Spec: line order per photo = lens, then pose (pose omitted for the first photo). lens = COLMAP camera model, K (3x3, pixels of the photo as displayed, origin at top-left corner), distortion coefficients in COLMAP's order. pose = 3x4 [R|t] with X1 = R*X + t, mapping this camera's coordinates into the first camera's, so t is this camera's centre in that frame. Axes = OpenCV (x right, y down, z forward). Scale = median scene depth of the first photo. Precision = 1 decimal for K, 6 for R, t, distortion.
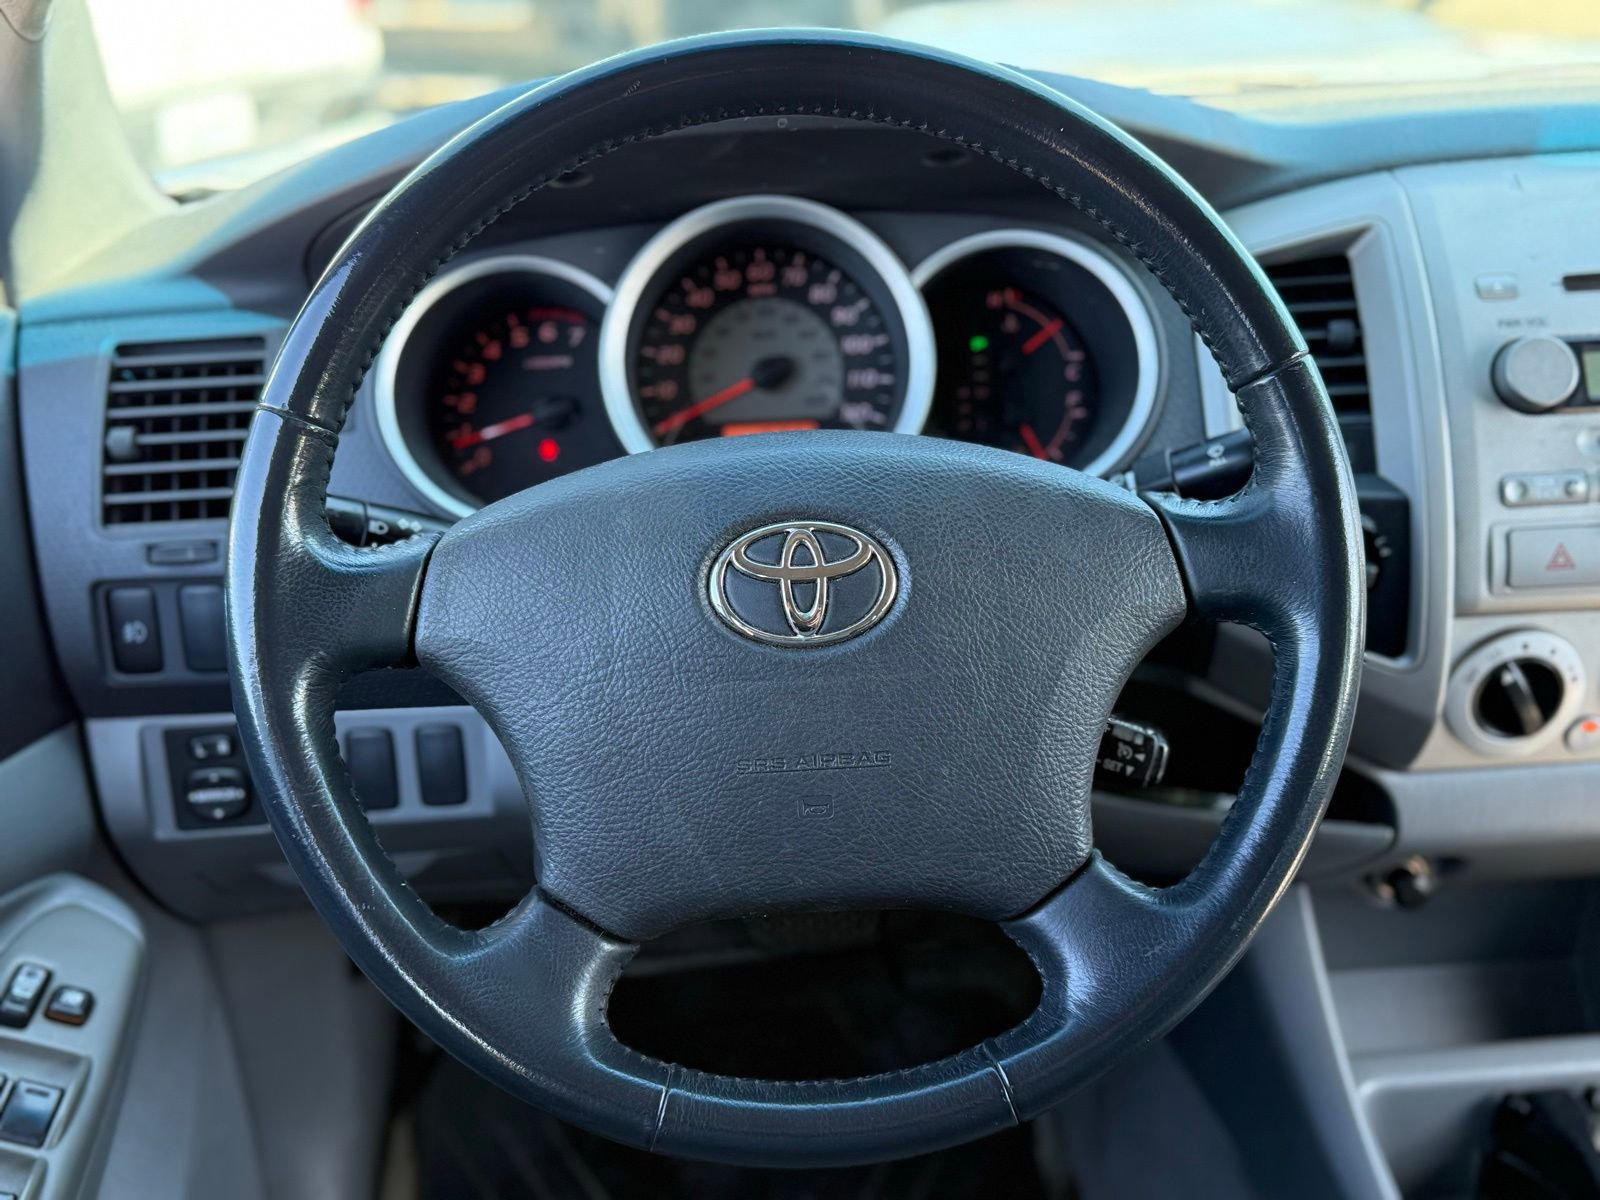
lens RADIAL K [[1637.2, 0, 794.4], [0, 1637.2, 599.3], [0, 0, 1]] dist [0.118368, -0.287651]
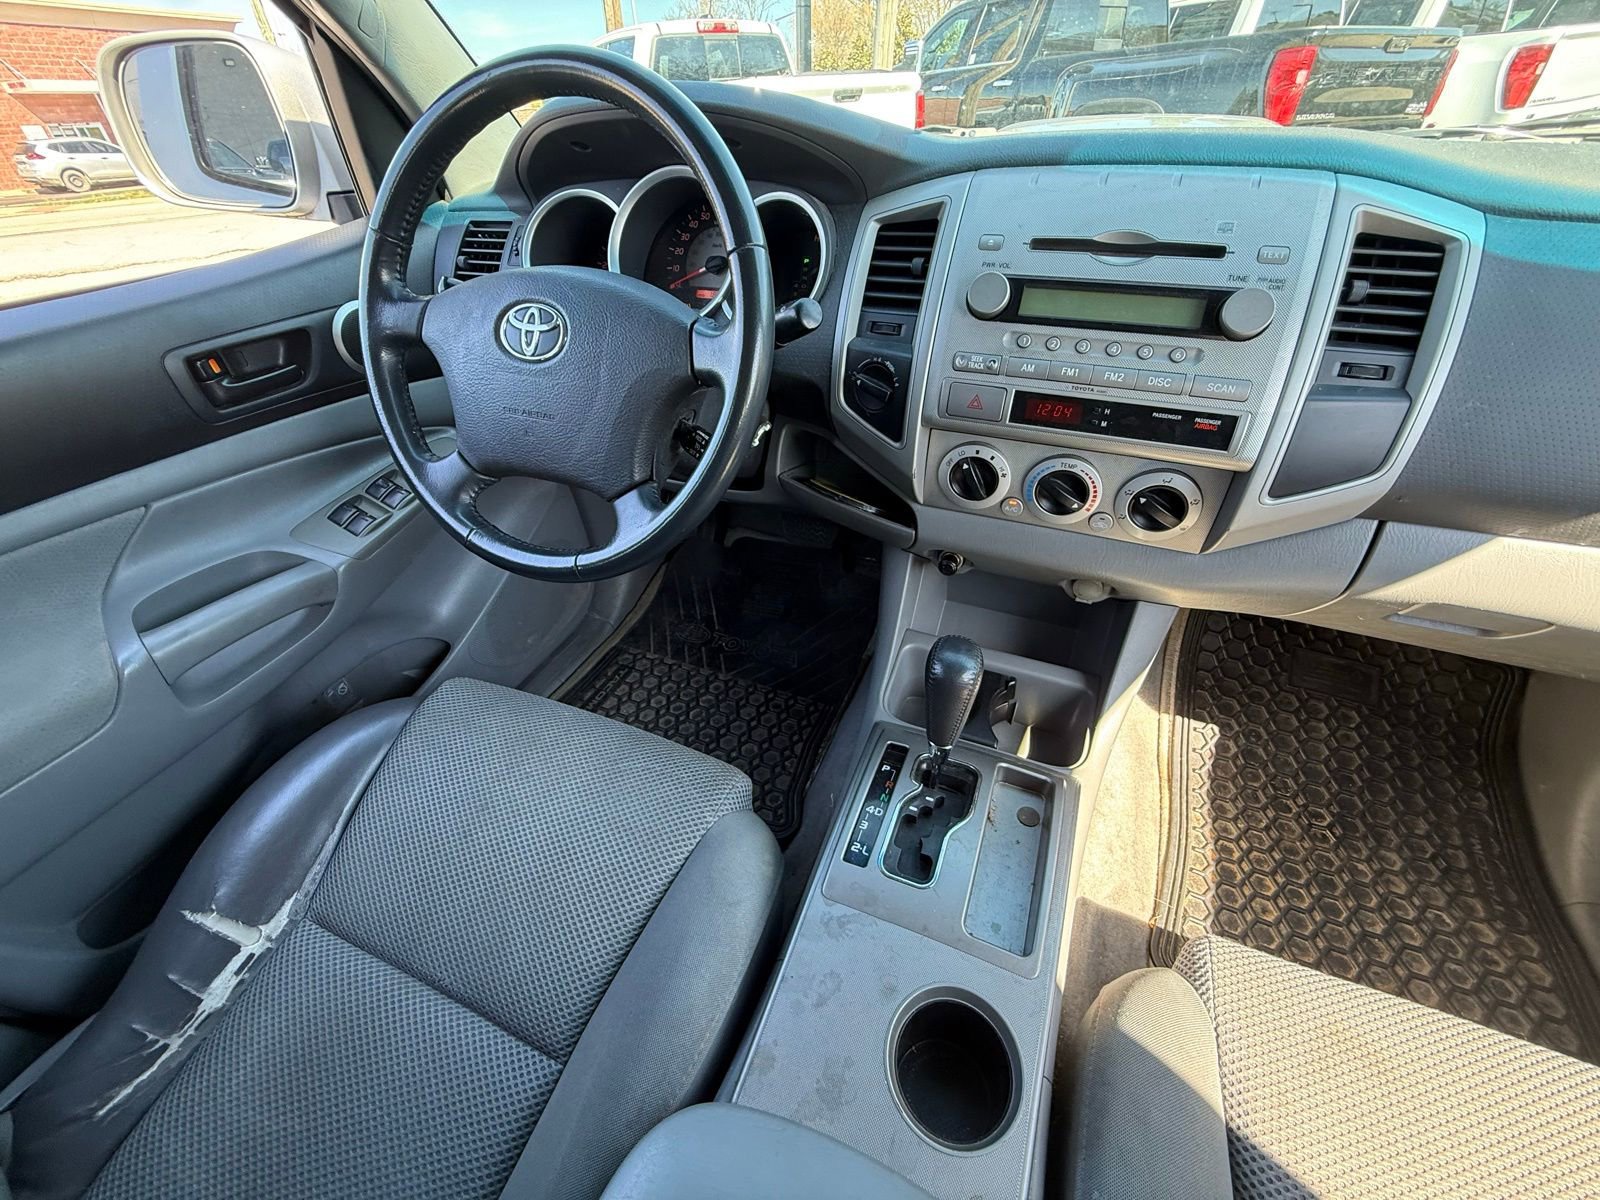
lens RADIAL K [[646.5, 0, 800.0], [0, 646.5, 600.0], [0, 0, 1]] dist [0.000928, -0.000116]
pose [[0.889684, 0.287826, -0.354428, 0.584002], [-0.180325, 0.934672, 0.306384, -0.004209], [0.419459, -0.208673, 0.883465, 0.211106]]
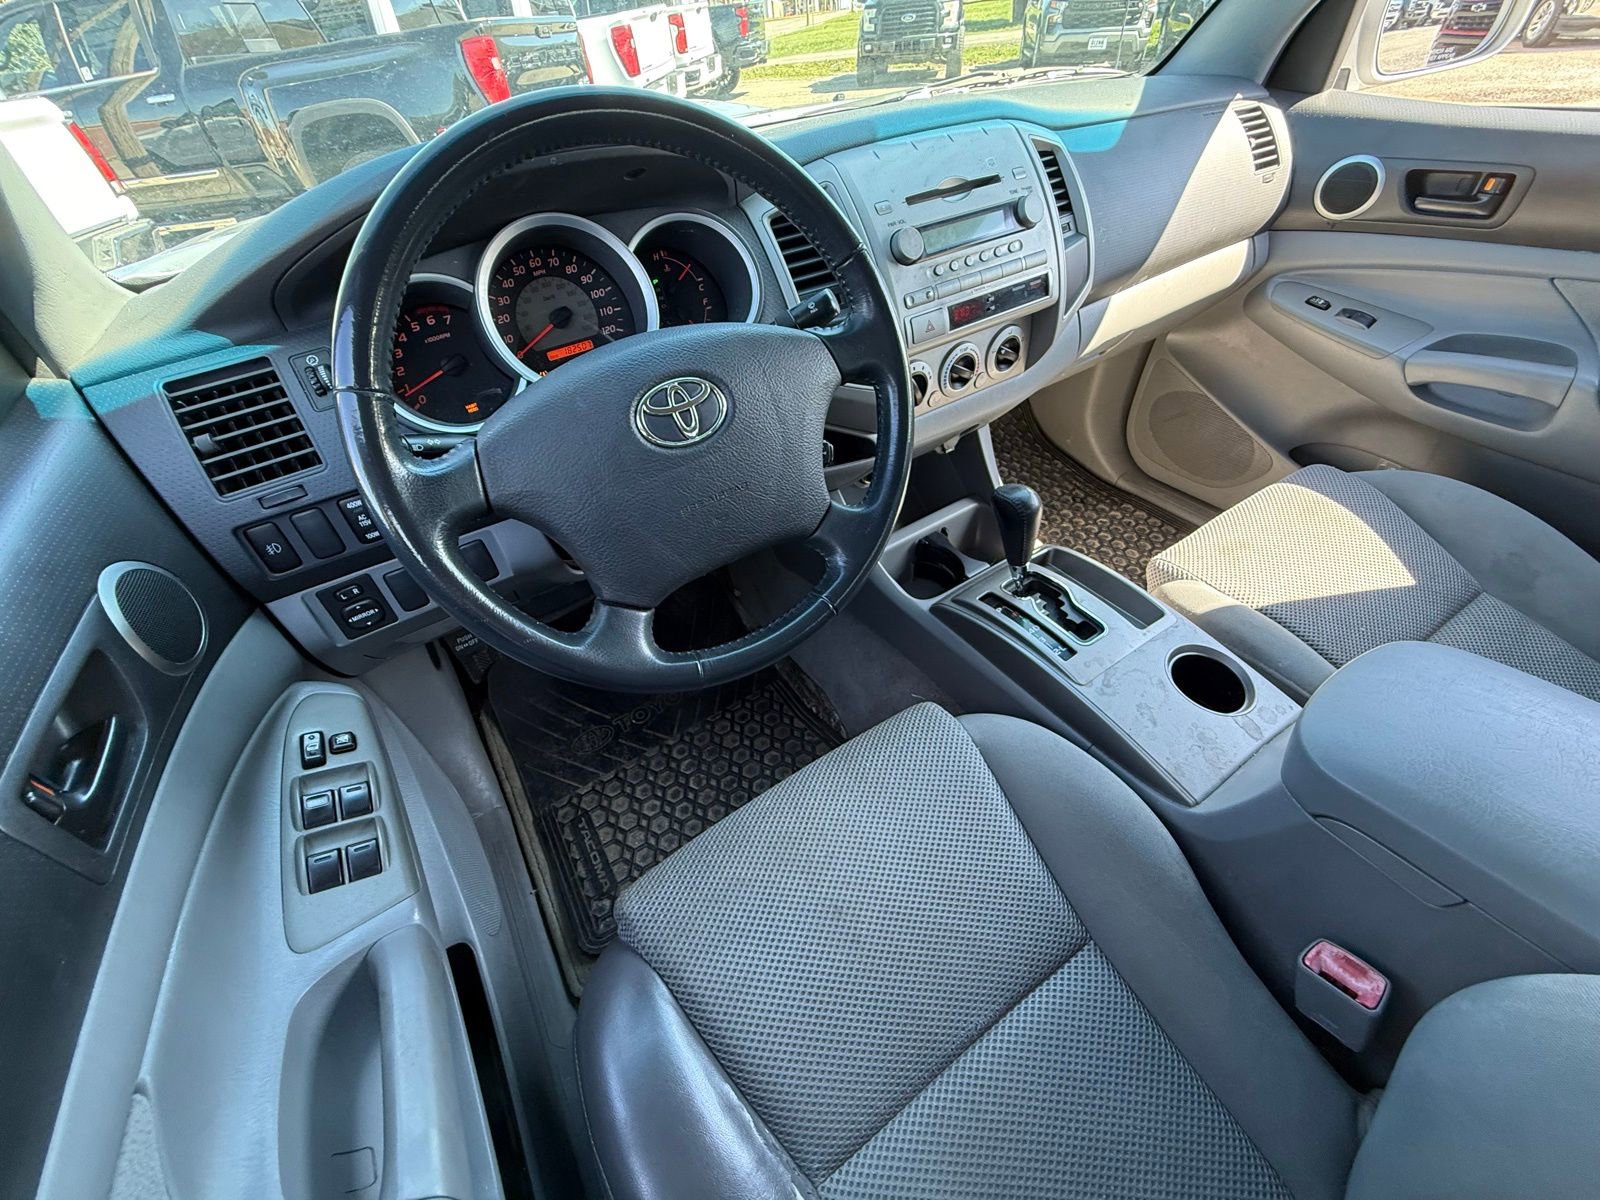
lens RADIAL K [[640.0, 0, 800.0], [0, 640.0, 600.0], [0, 0, 1]] dist [-0.000877, -0.000121]
pose [[0.872554, -0.358789, 0.331544, -0.156664], [0.244520, 0.908300, 0.339414, -0.024675], [-0.422919, -0.215088, 0.880271, 0.156269]]
